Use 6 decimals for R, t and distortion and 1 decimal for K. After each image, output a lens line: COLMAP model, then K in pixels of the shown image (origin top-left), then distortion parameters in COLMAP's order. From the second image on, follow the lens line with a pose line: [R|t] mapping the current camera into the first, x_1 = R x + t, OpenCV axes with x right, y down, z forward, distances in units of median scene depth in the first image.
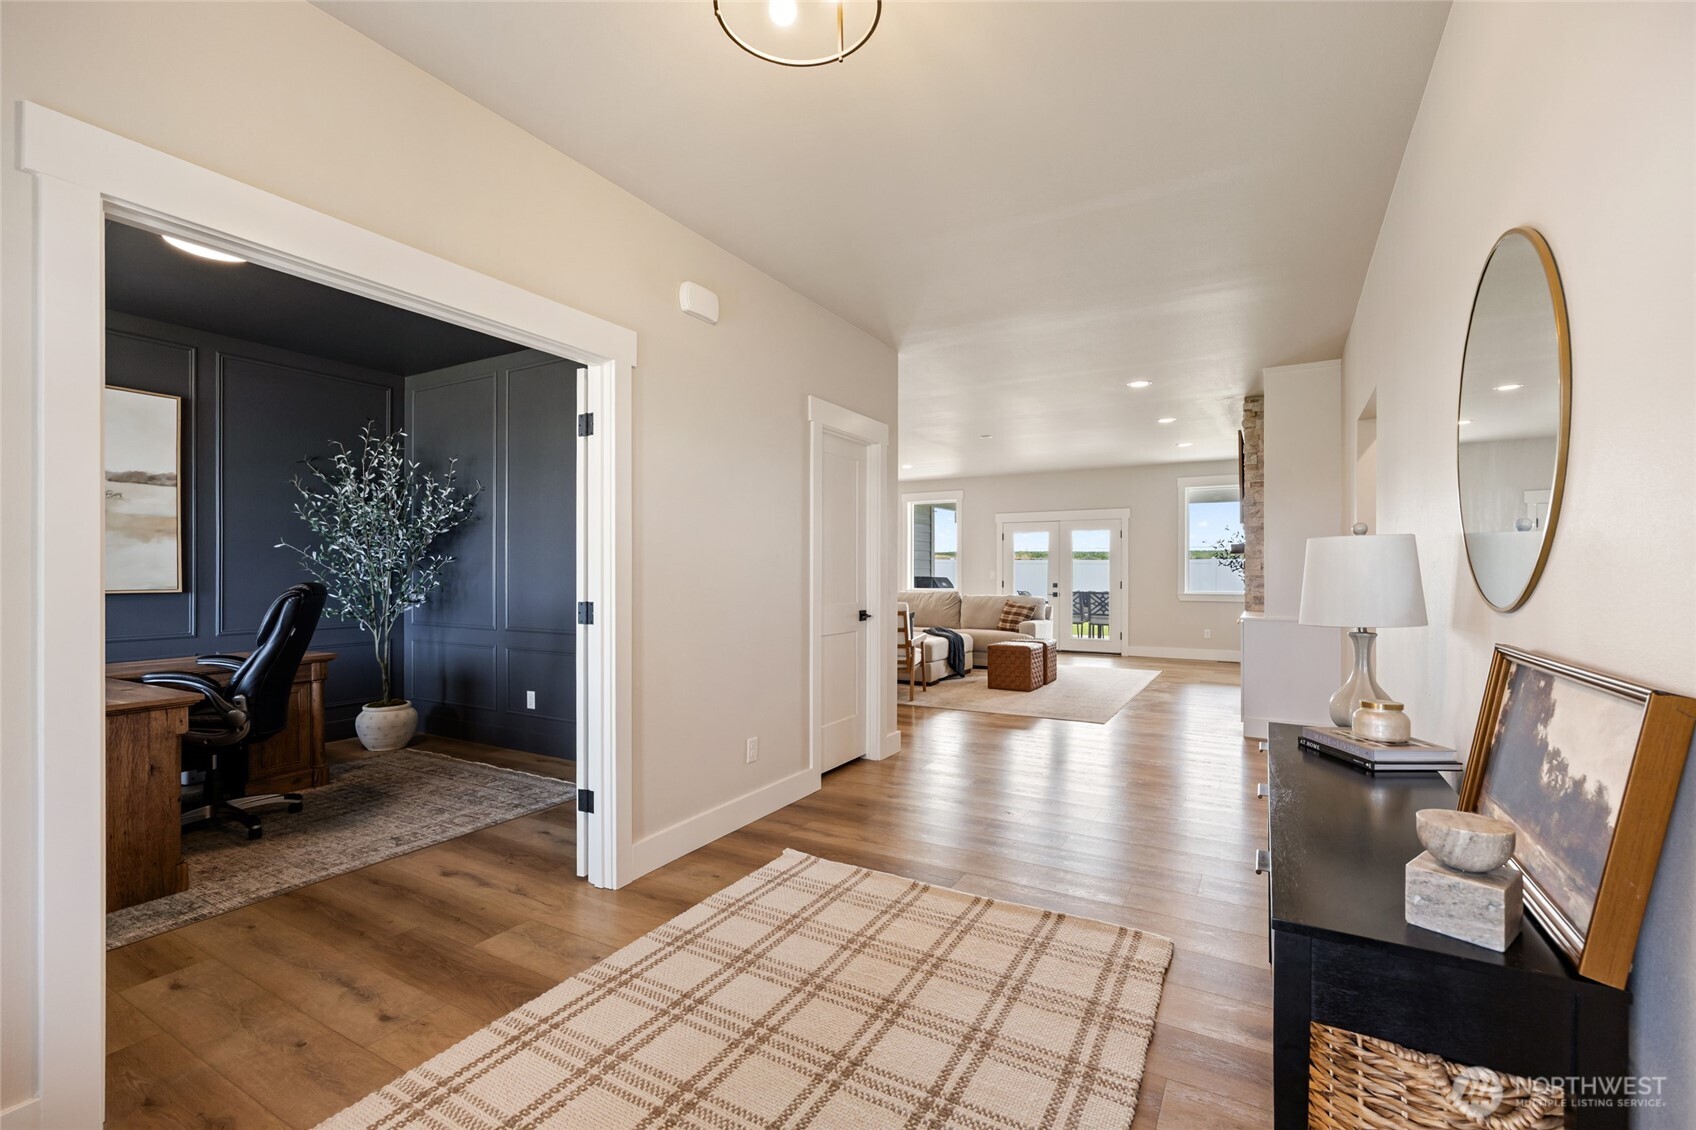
lens RADIAL K [[745.4, 0, 850.9], [0, 745.4, 570.8], [0, 0, 1]] dist [-0.005721, -0.000904]
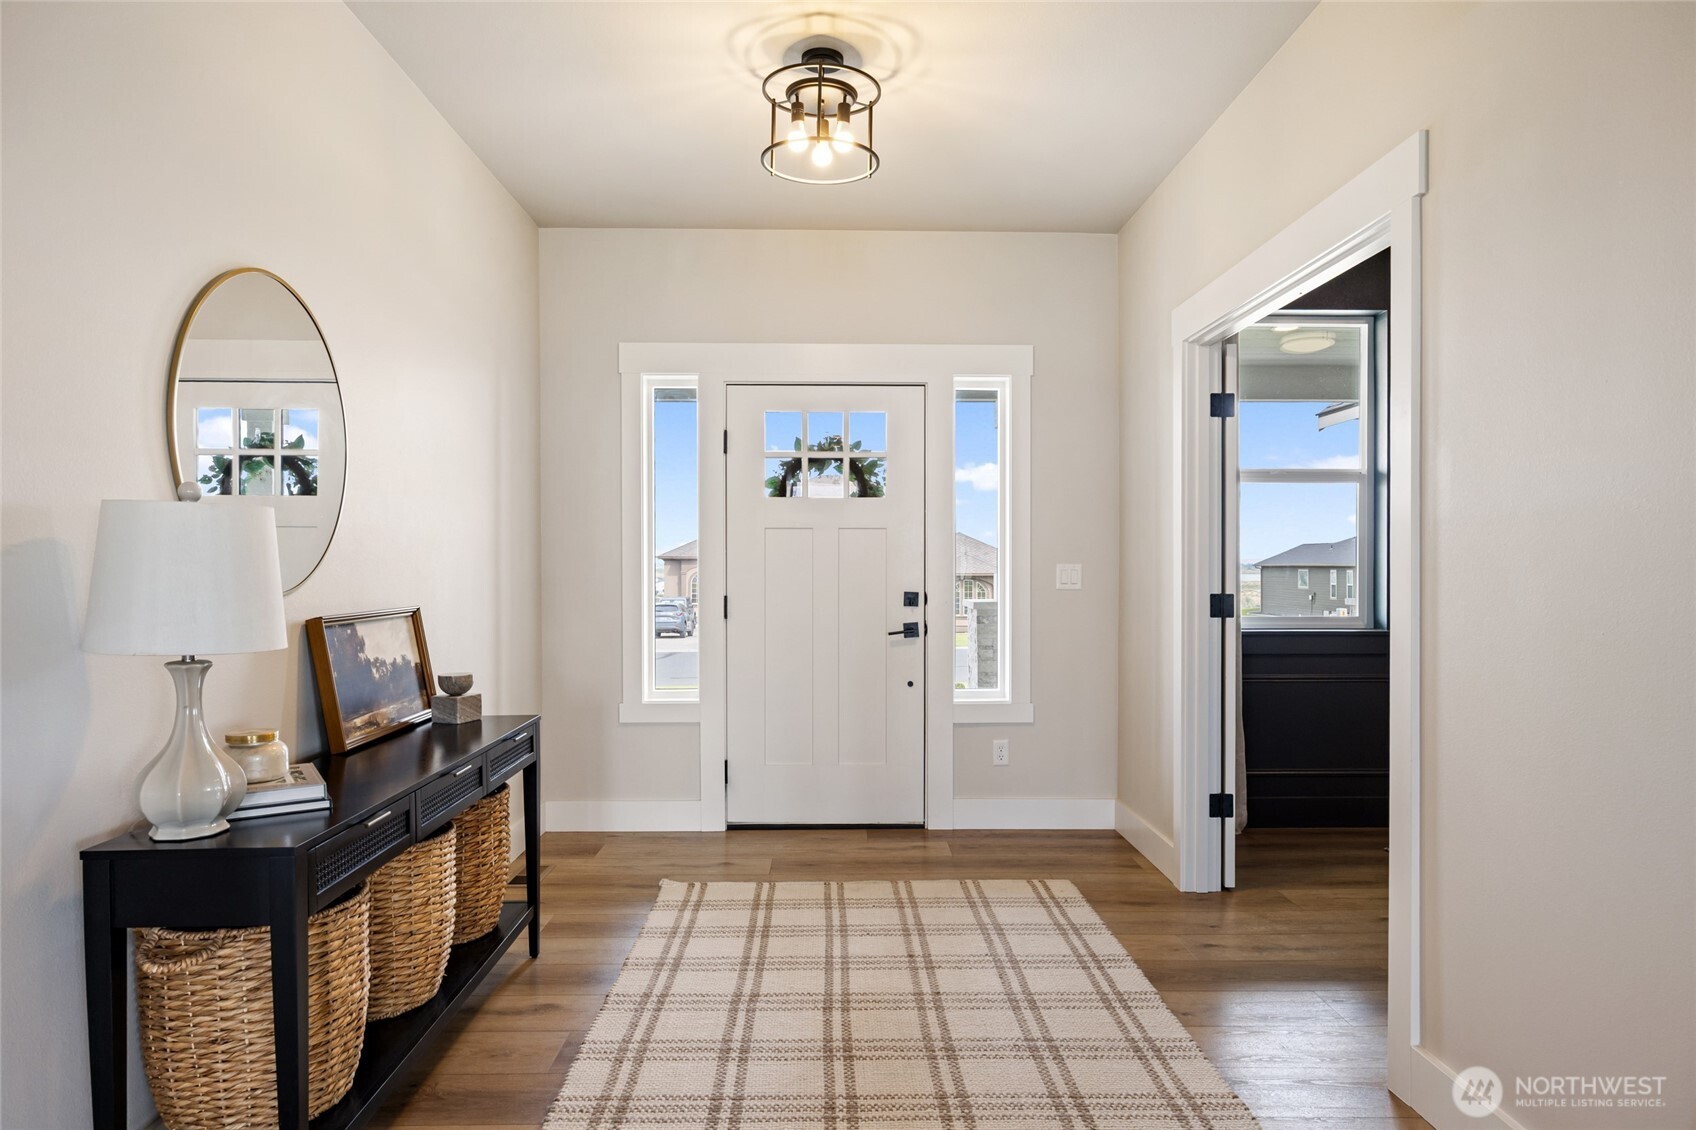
lens RADIAL K [[1094.1, 0, 855.7], [0, 1094.1, 567.3], [0, 0, 1]] dist [0.004175, 0.000396]
pose [[-0.863799, 0.003756, -0.503823, 0.762680], [0.000848, 0.999982, 0.006001, -0.002264], [0.503836, 0.004756, -0.863786, 2.345753]]
